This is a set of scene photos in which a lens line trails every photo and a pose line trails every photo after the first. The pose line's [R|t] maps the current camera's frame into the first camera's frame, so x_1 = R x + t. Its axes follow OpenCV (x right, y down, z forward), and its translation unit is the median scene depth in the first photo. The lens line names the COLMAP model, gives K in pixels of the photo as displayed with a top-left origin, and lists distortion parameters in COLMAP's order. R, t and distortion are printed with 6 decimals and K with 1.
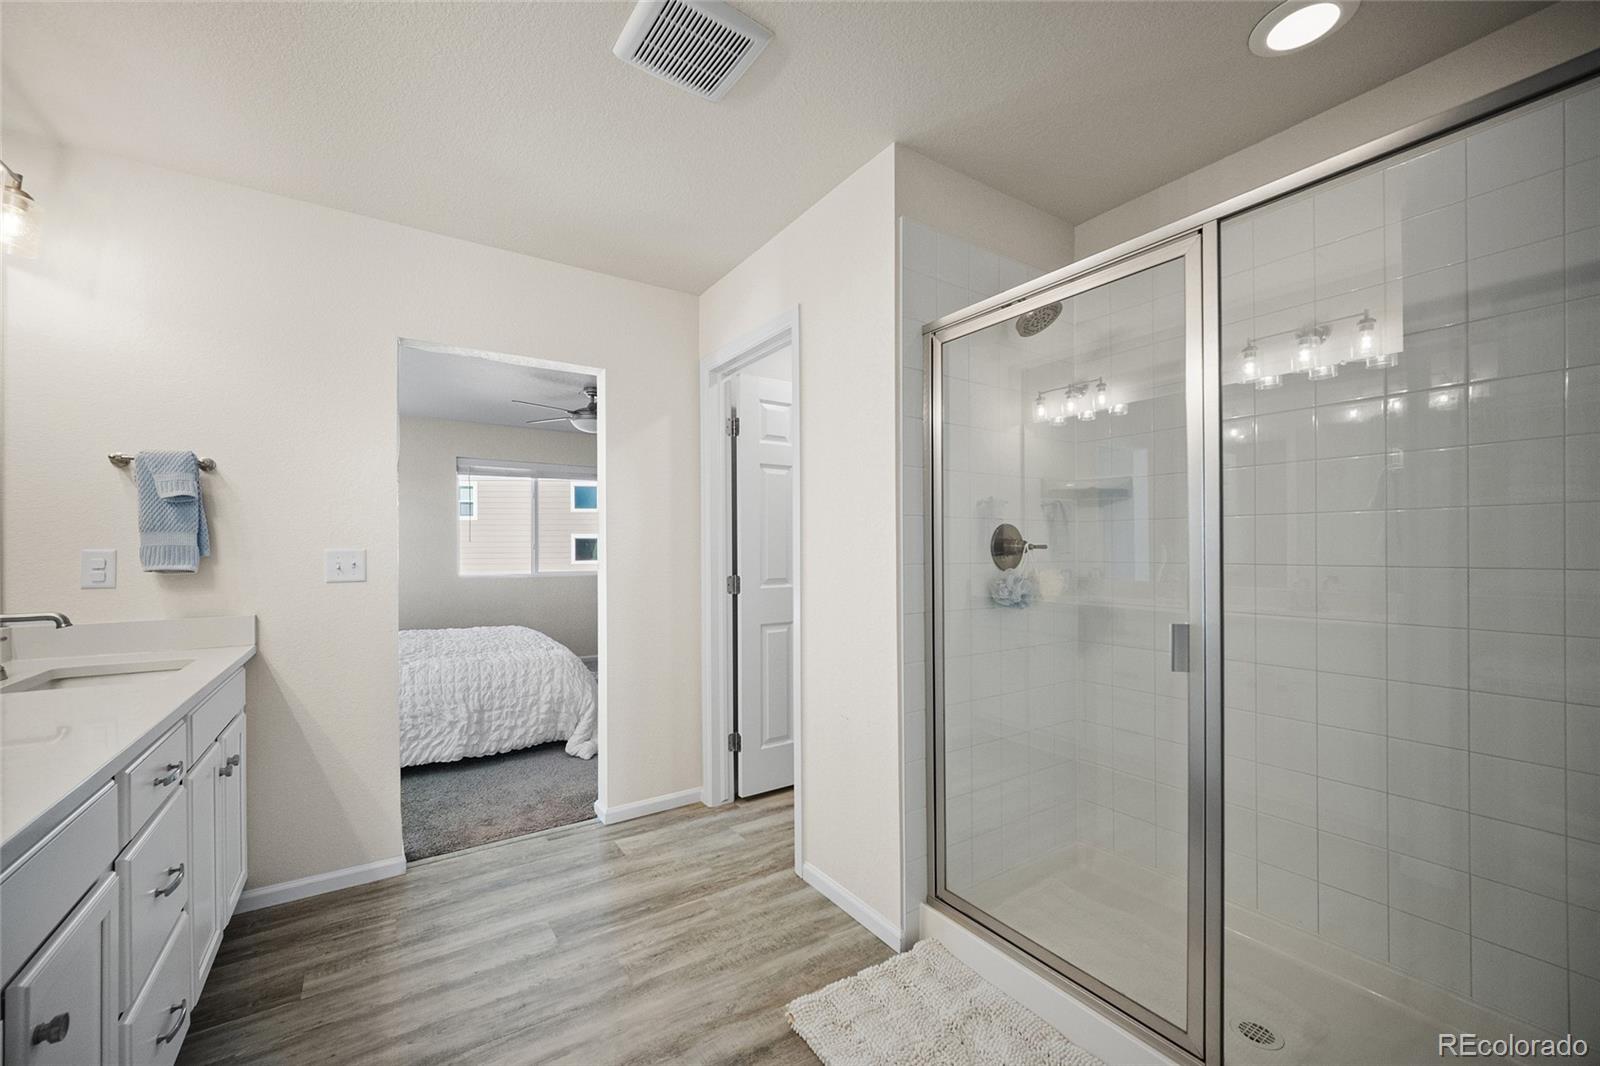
lens RADIAL K [[632.2, 0, 798.7], [0, 632.2, 537.4], [0, 0, 1]] dist [-0.003406, 0.000187]
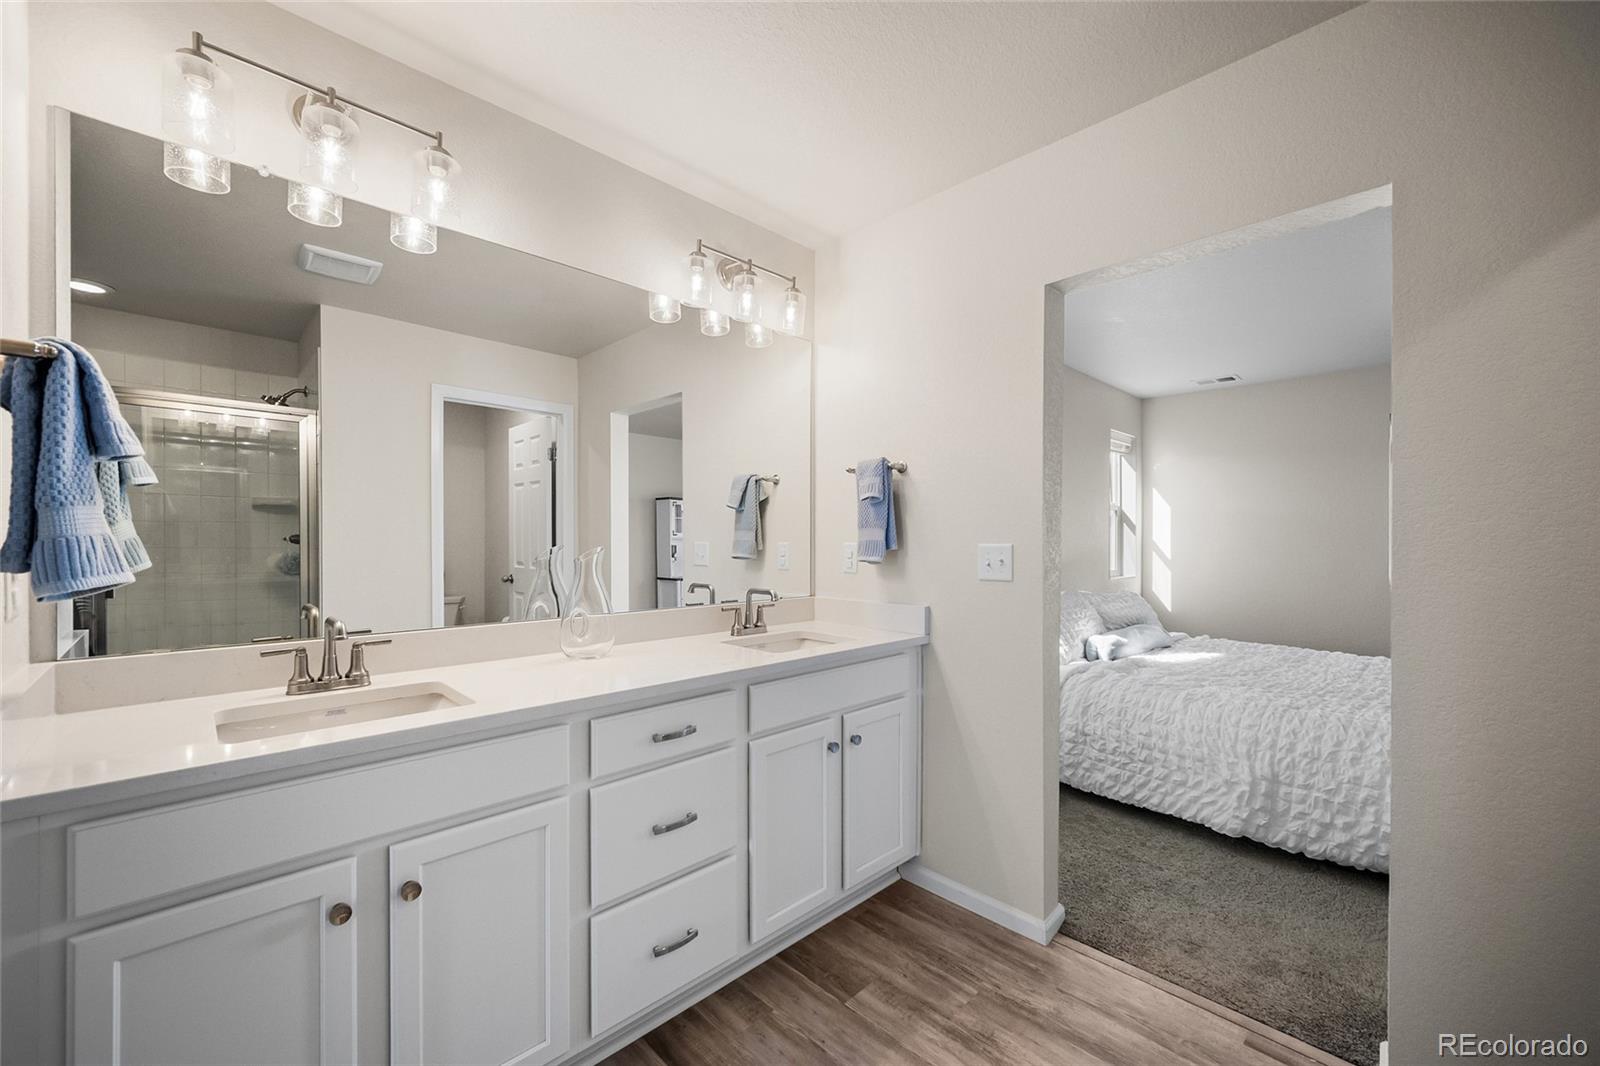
lens RADIAL K [[632.2, 0, 798.7], [0, 632.2, 537.4], [0, 0, 1]] dist [-0.003406, 0.000187]
pose [[0.180998, -0.002483, -0.983480, 0.082628], [0.012199, 0.999926, -0.000280, 0.004179], [0.983408, -0.011947, 0.181015, 0.386594]]
